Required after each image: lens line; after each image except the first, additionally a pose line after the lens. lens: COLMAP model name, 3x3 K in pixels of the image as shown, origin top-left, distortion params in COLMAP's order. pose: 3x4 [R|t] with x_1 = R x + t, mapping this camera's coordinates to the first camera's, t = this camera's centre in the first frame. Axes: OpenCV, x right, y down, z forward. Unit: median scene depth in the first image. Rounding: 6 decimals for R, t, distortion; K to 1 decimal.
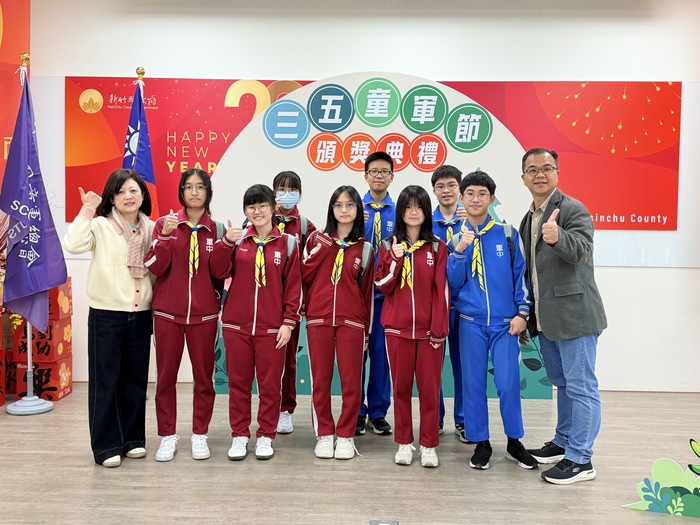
lens RADIAL K [[760.7, 0, 351.7], [0, 760.7, 266.5], [0, 0, 1]] dist [0.086450, 0.000000]
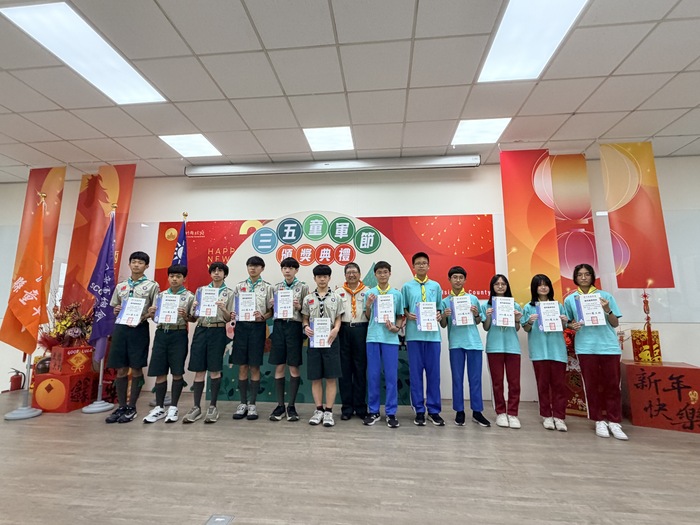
lens RADIAL K [[344.0, 0, 349.9], [0, 344.0, 266.2], [0, 0, 1]] dist [0.005974, -0.000941]
pose [[0.996284, -0.021332, -0.083445, 0.177042], [0.005943, 0.983560, -0.180484, 0.018333], [0.085923, 0.179318, 0.980032, 0.240745]]
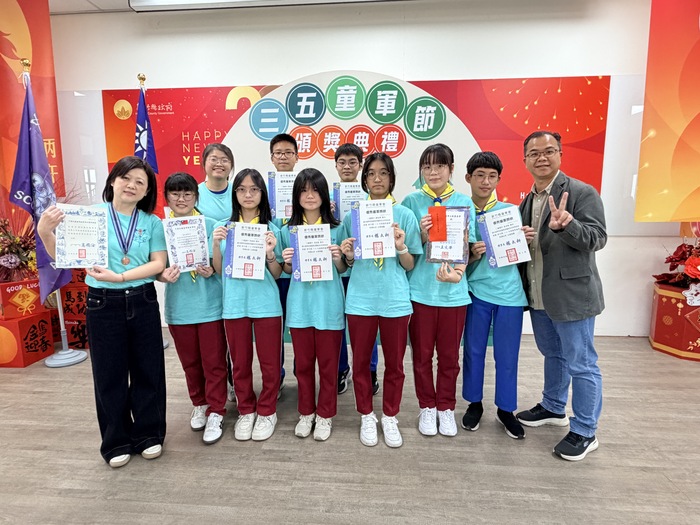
lens RADIAL K [[400.4, 0, 346.4], [0, 400.4, 263.3], [0, 0, 1]] dist [-0.001587, 0.004110]
pose [[0.997626, -0.007642, -0.068442, 0.074367], [0.014786, 0.994415, 0.104497, -0.028845], [0.067261, -0.105261, 0.992167, 0.370812]]
